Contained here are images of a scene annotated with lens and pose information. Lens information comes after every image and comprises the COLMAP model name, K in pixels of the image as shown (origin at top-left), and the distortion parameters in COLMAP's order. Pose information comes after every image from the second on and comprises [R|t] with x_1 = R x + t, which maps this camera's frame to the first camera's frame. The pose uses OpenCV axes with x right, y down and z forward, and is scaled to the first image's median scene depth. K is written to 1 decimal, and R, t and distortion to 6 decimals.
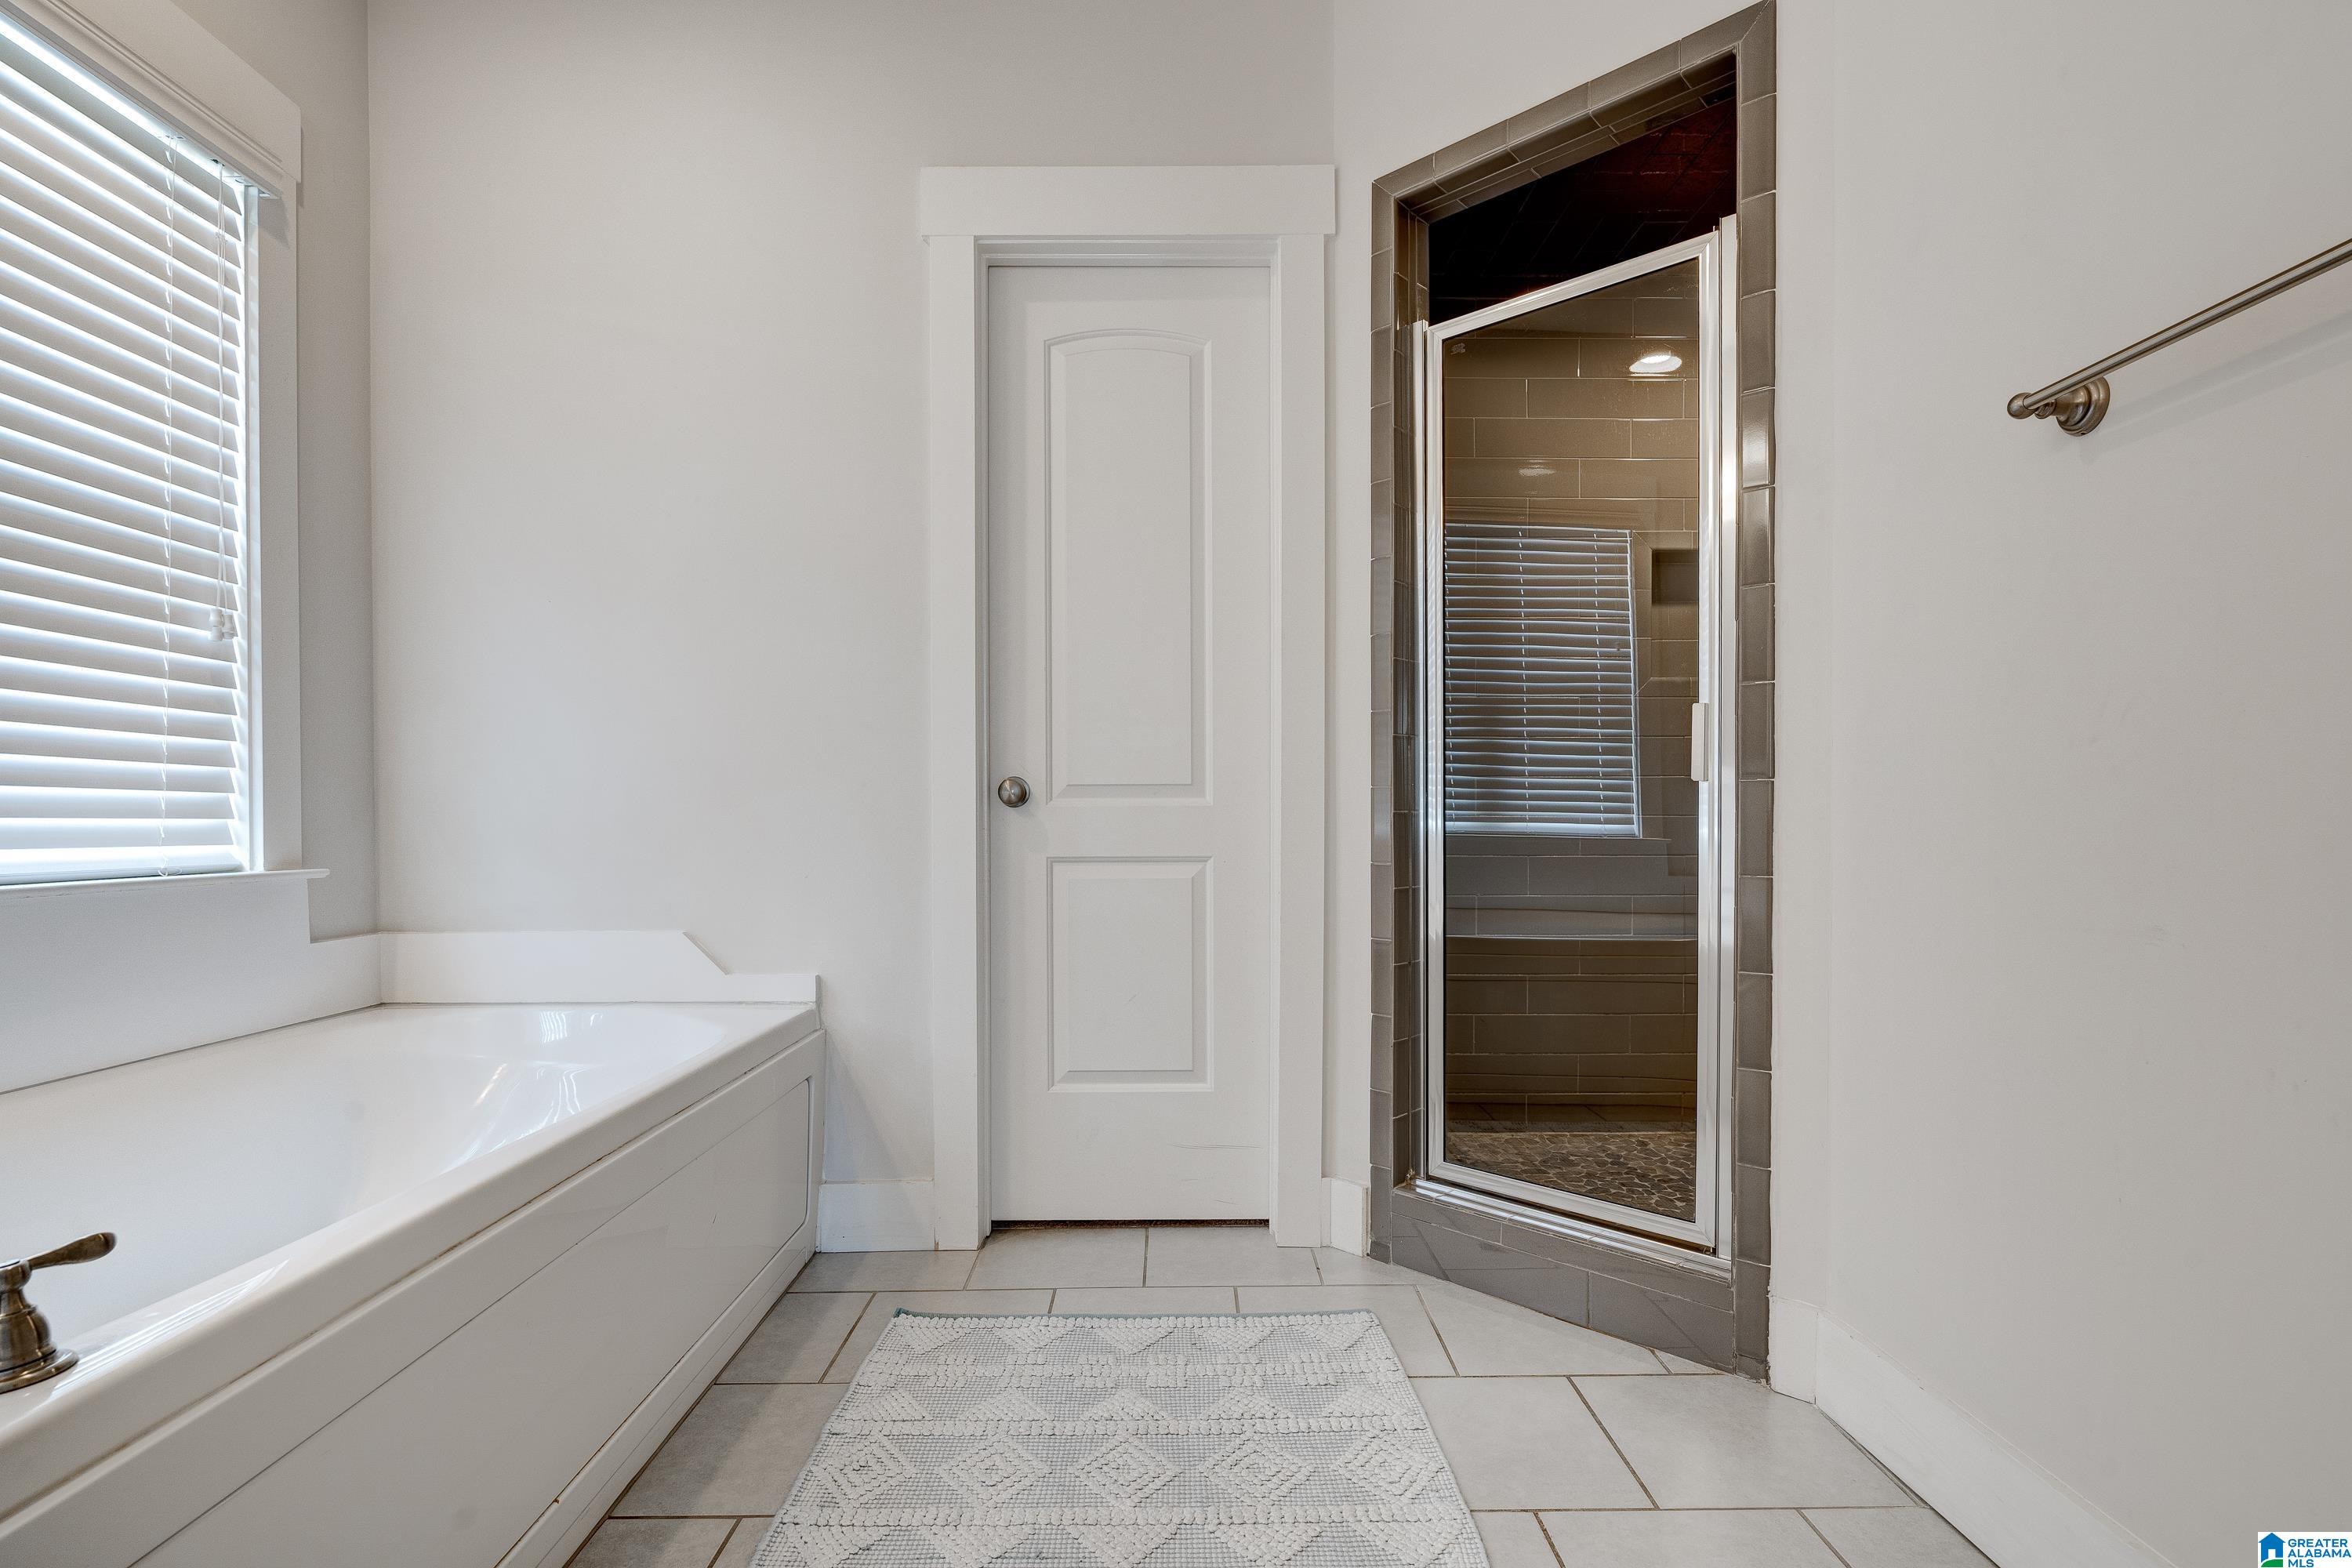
lens RADIAL K [[1137.8, 0, 1177.3], [0, 1137.8, 791.7], [0, 0, 1]] dist [-0.002371, 0.000312]
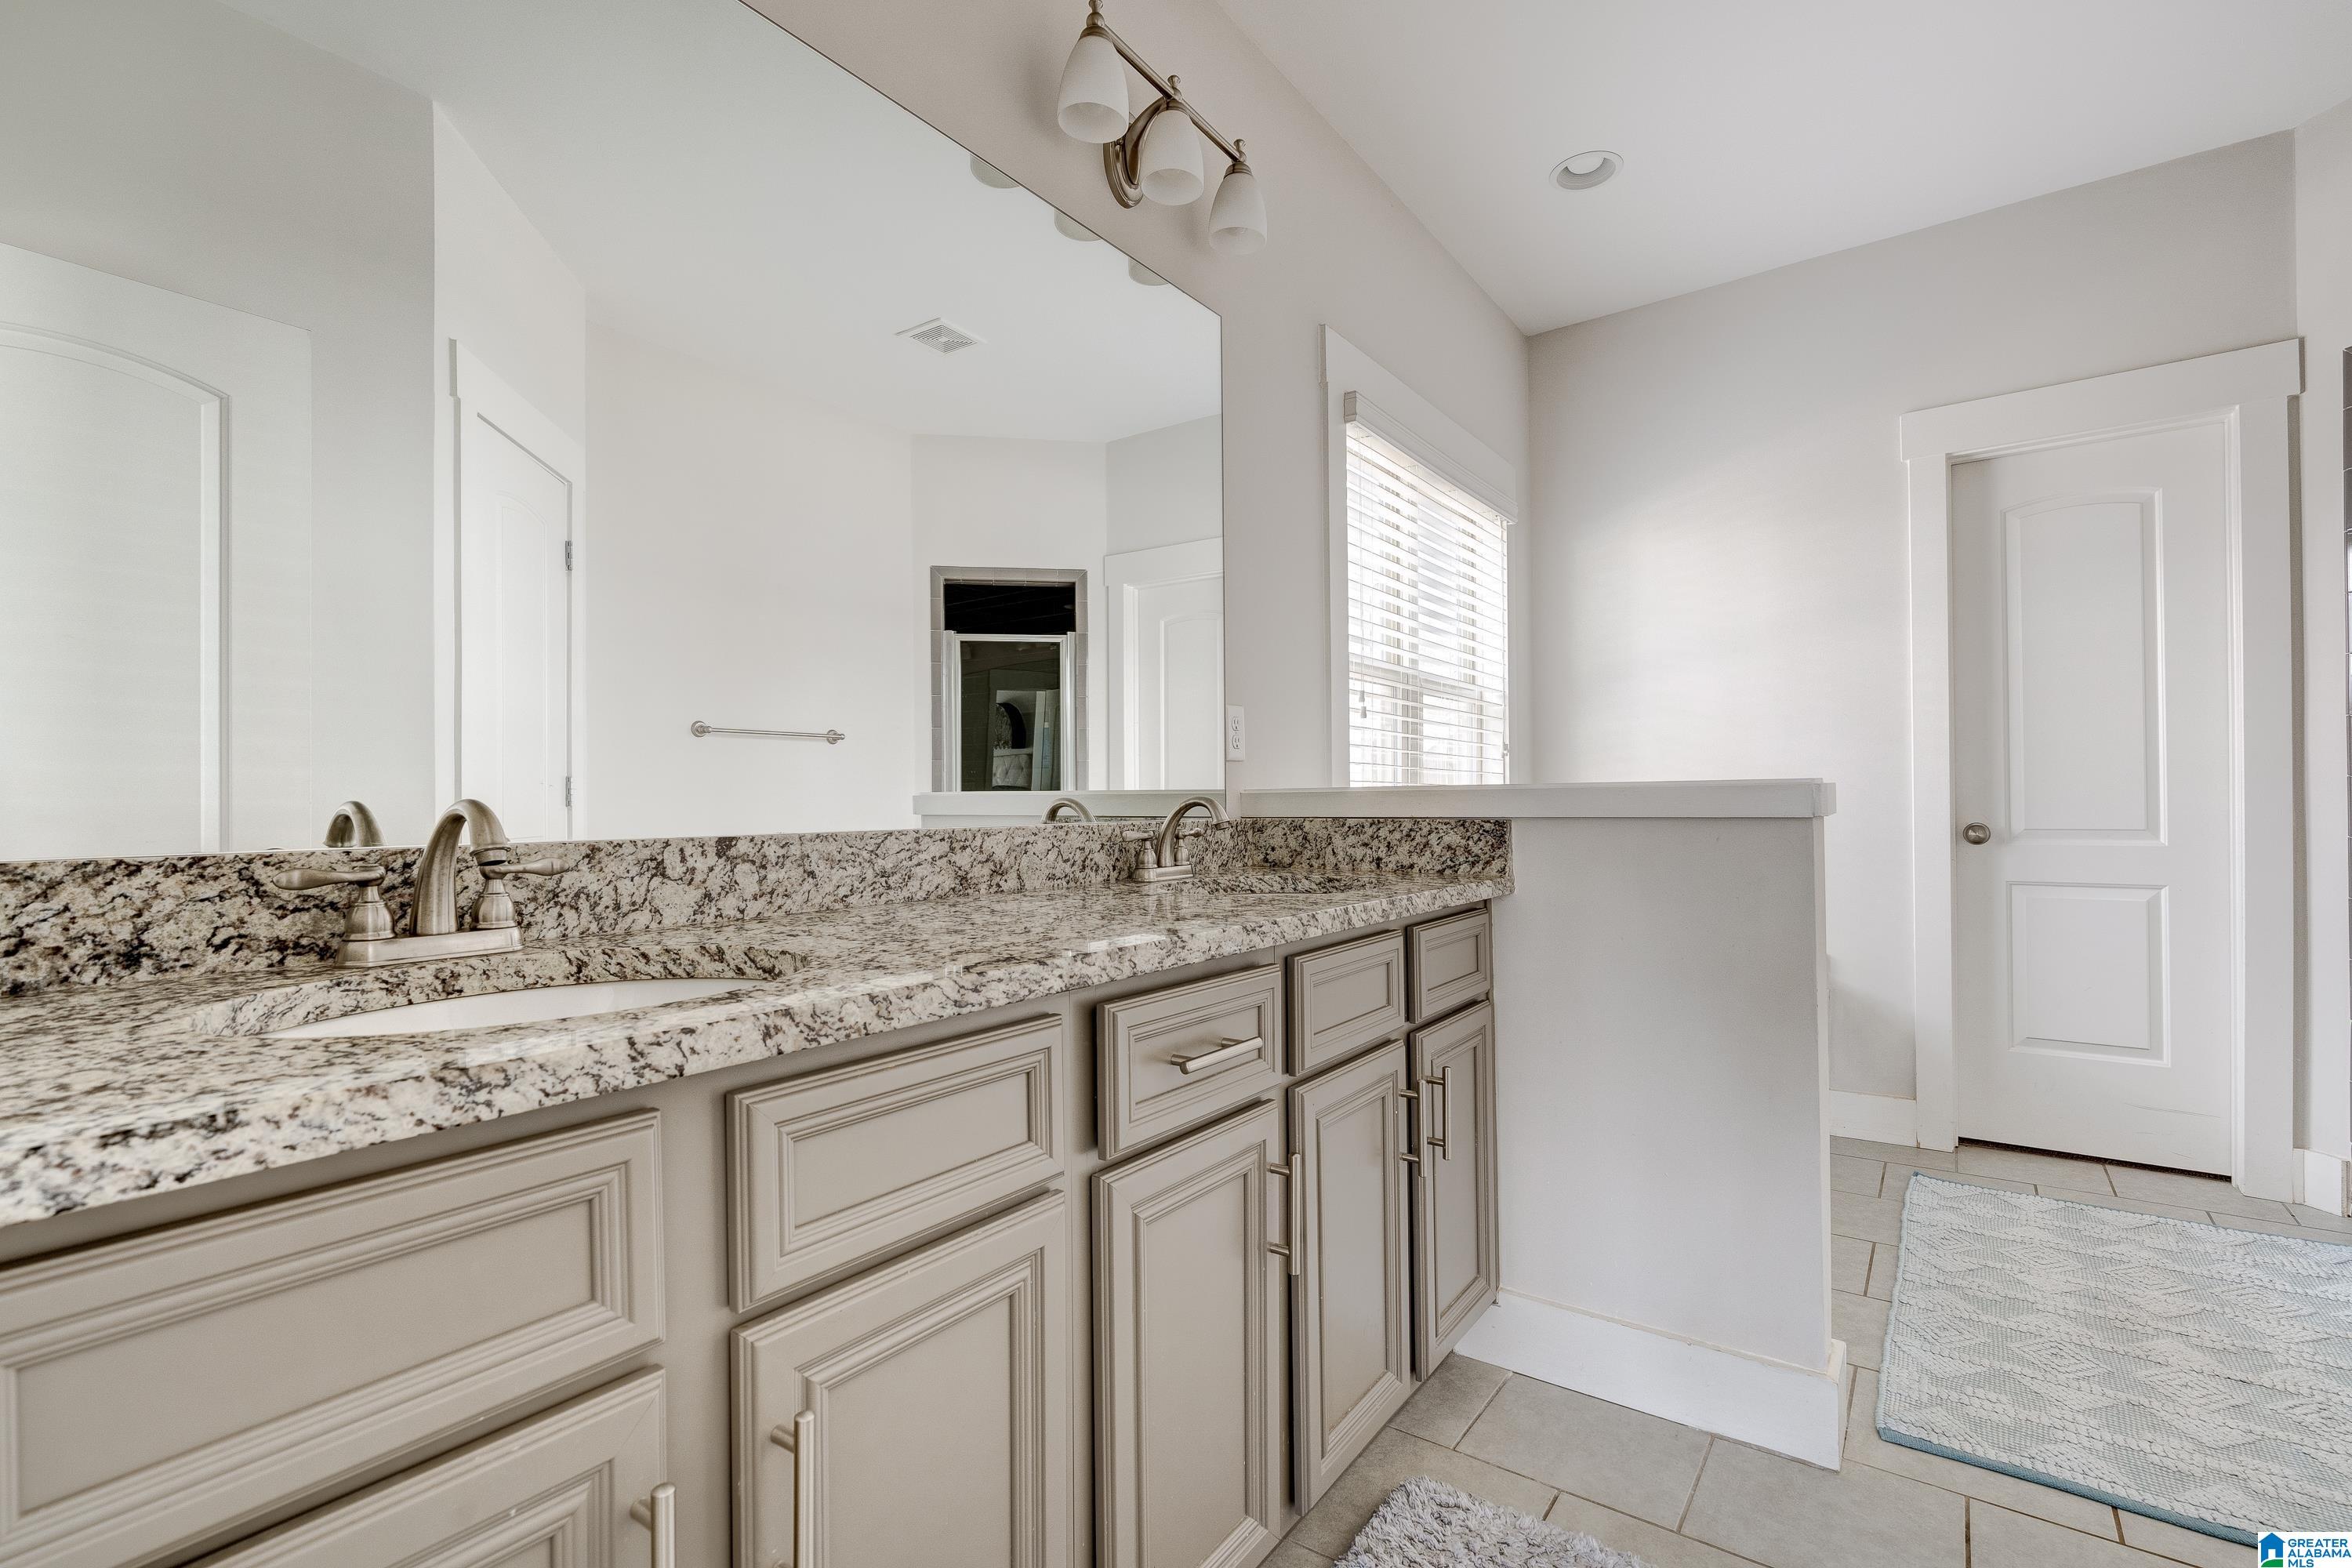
lens RADIAL K [[1067.3, 0, 1170.3], [0, 1067.3, 785.6], [0, 0, 1]] dist [-0.011978, 0.002338]
pose [[0.804591, -0.011646, -0.593715, -0.178749], [0.012242, 0.999920, -0.003023, -0.071187], [0.593703, -0.004836, 0.804670, -0.684871]]
